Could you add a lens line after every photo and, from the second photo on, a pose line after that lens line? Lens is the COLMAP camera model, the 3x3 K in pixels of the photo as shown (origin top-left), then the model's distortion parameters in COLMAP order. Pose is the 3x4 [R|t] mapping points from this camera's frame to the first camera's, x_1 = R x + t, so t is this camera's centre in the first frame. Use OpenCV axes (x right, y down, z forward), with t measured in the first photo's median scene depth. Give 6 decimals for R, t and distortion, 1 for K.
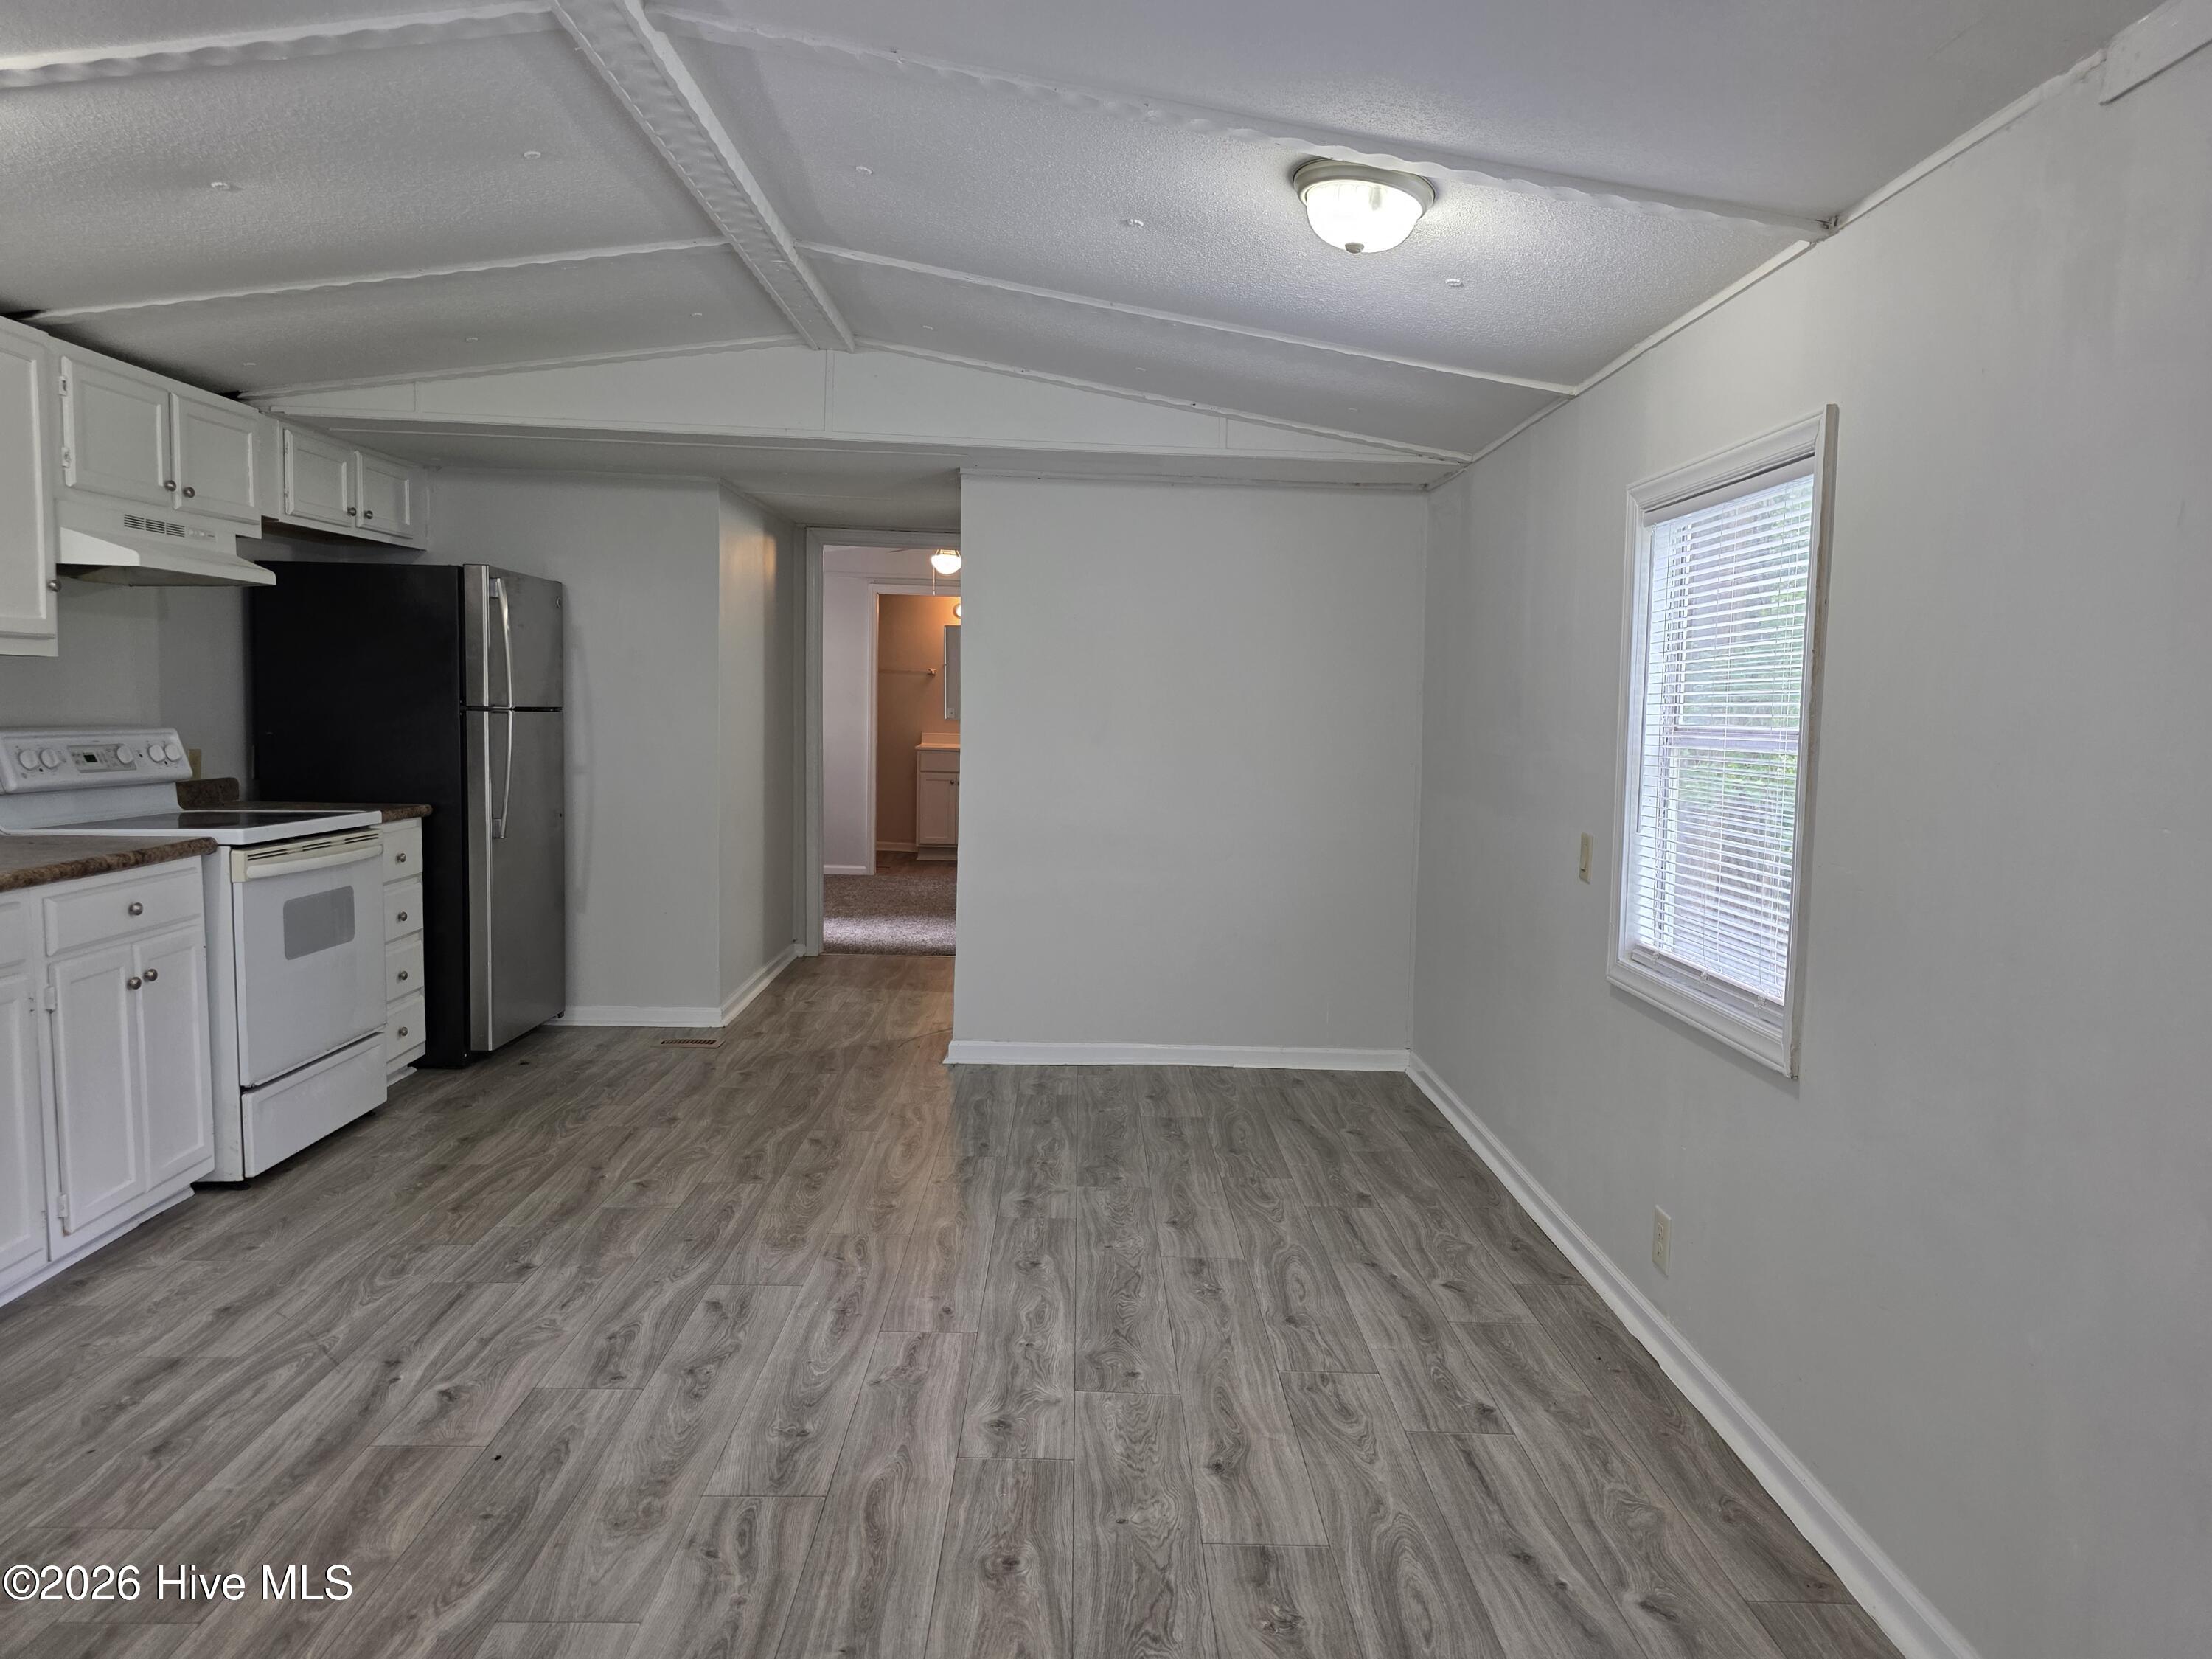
lens RADIAL K [[1496.5, 0, 1089.6], [0, 1496.5, 822.9], [0, 0, 1]] dist [0.062528, -0.045379]
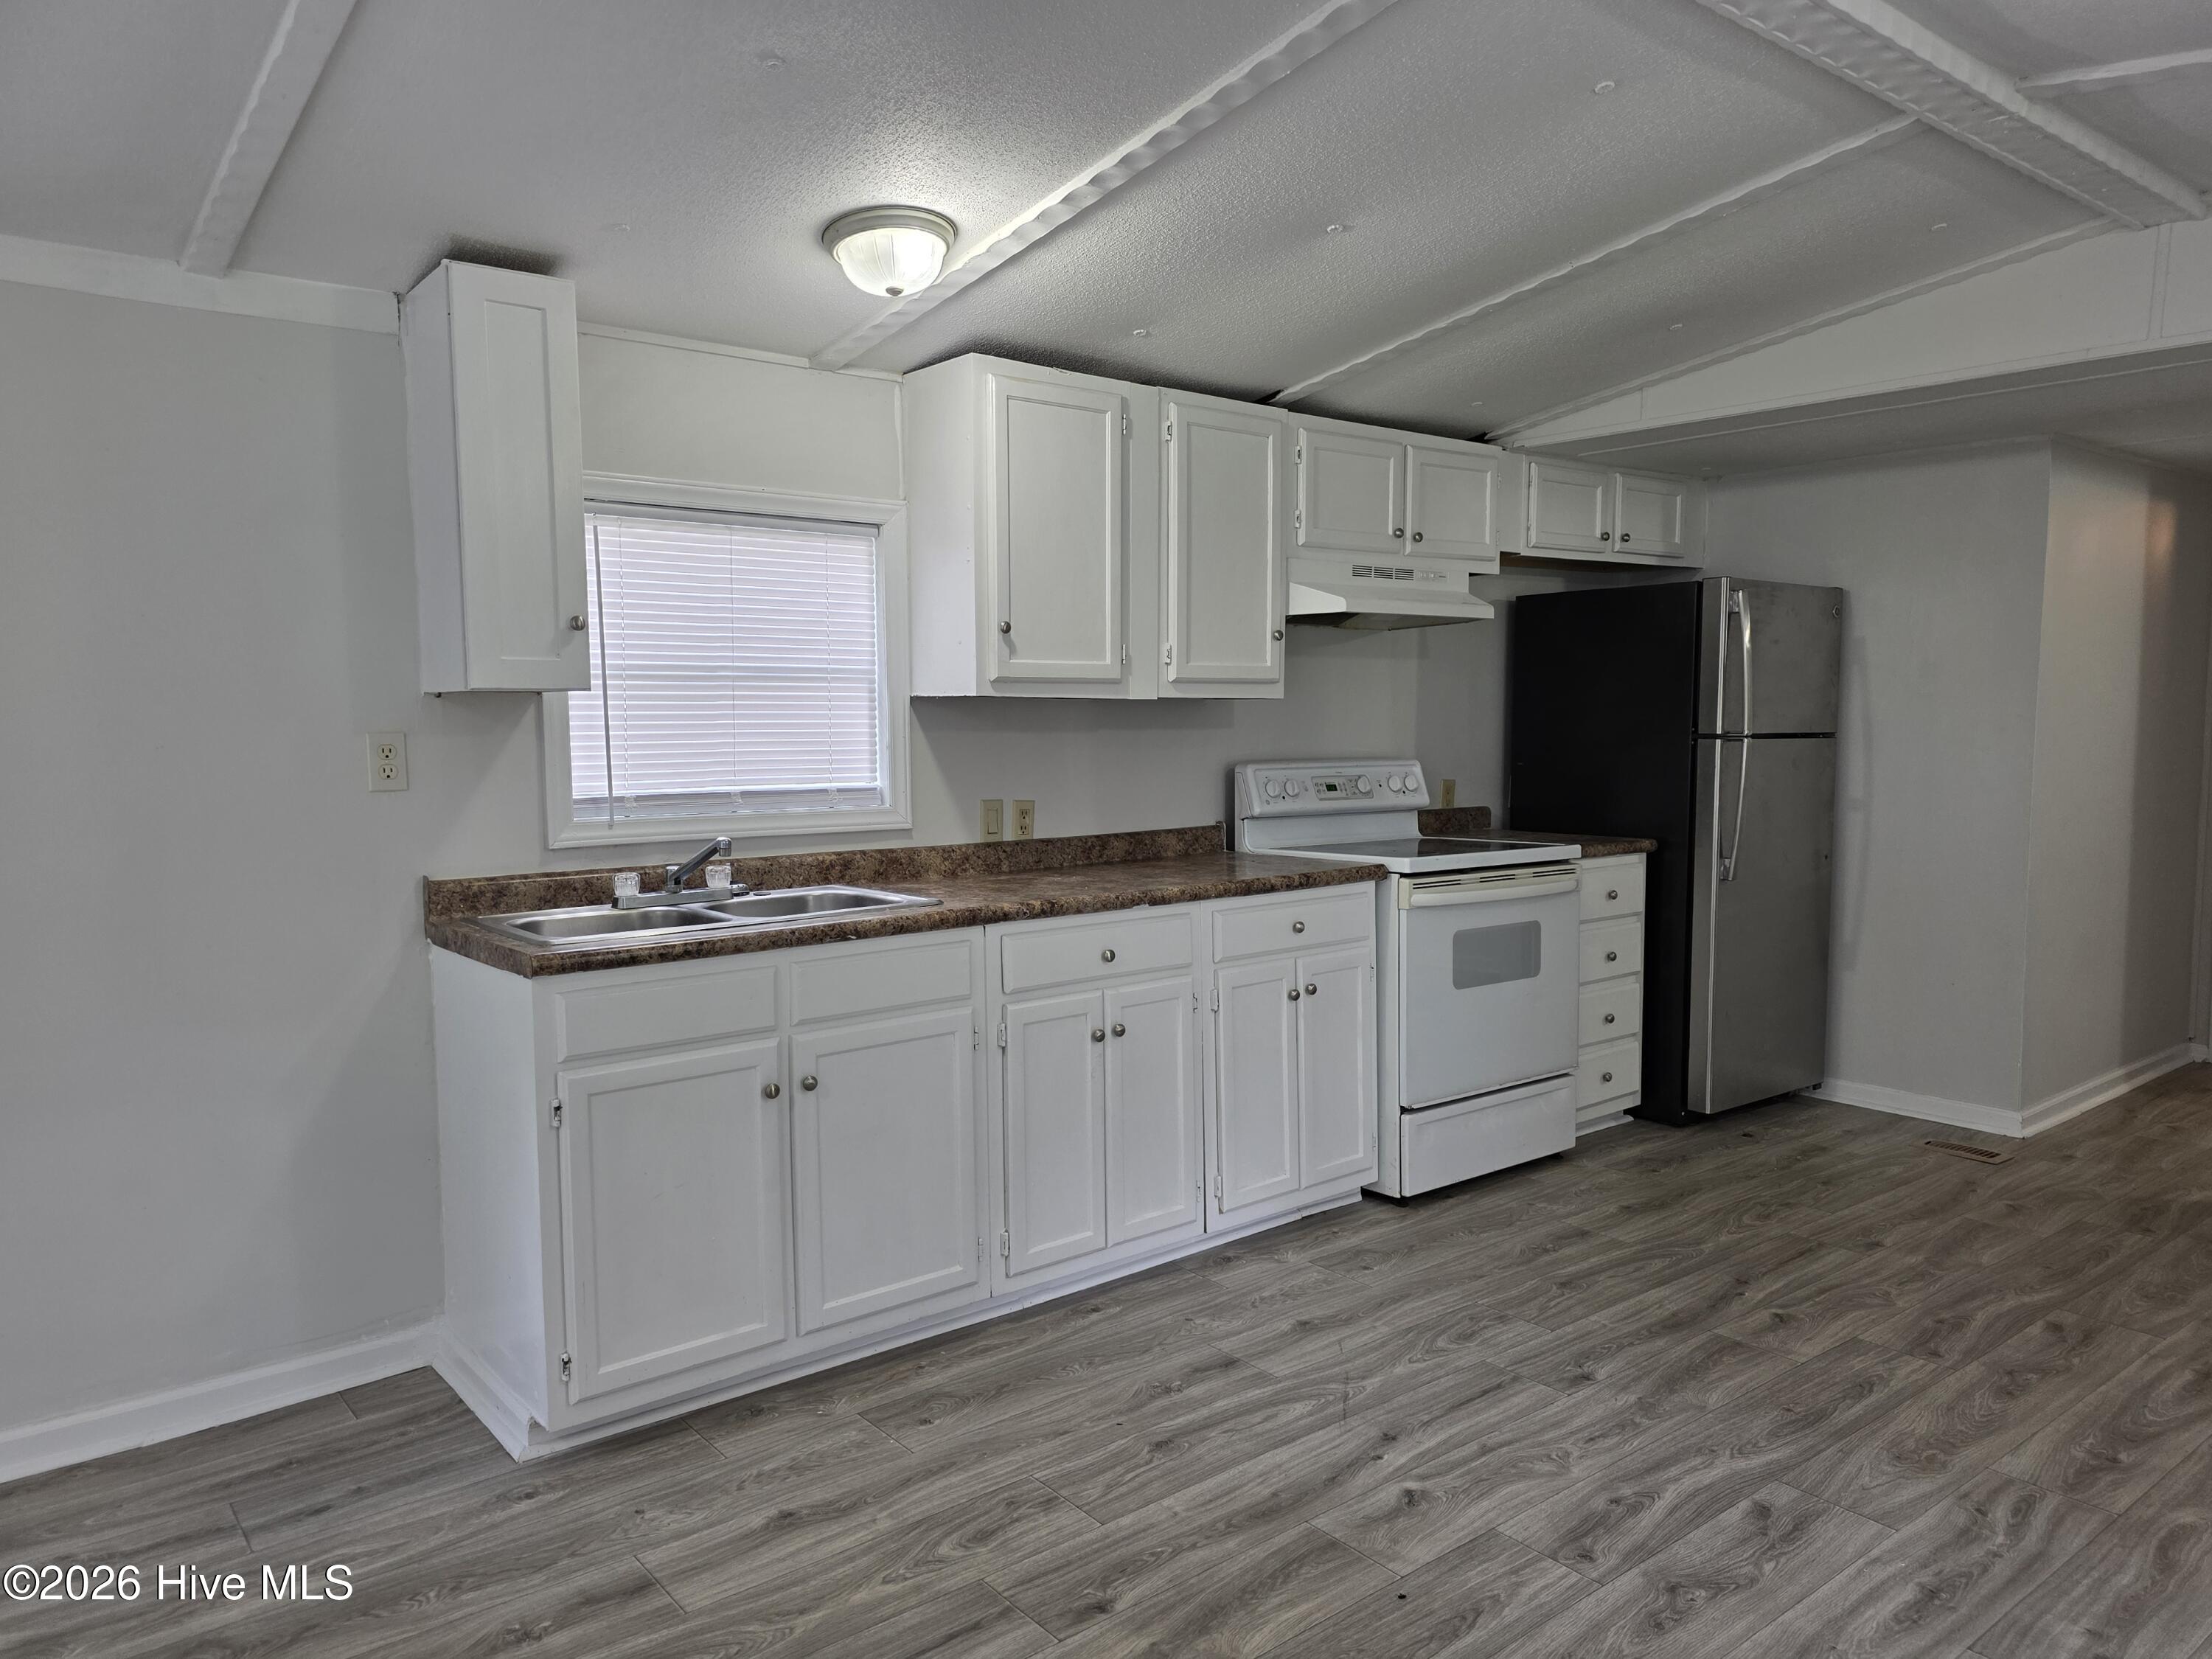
lens RADIAL K [[1496.5, 0, 1134.6], [0, 1496.5, 841.0], [0, 0, 1]] dist [0.062528, -0.045379]
pose [[0.624578, 0.042402, -0.779810, 0.121496], [-0.046276, 0.998780, 0.017244, -0.016926], [0.779590, 0.025317, 0.625778, 0.220905]]
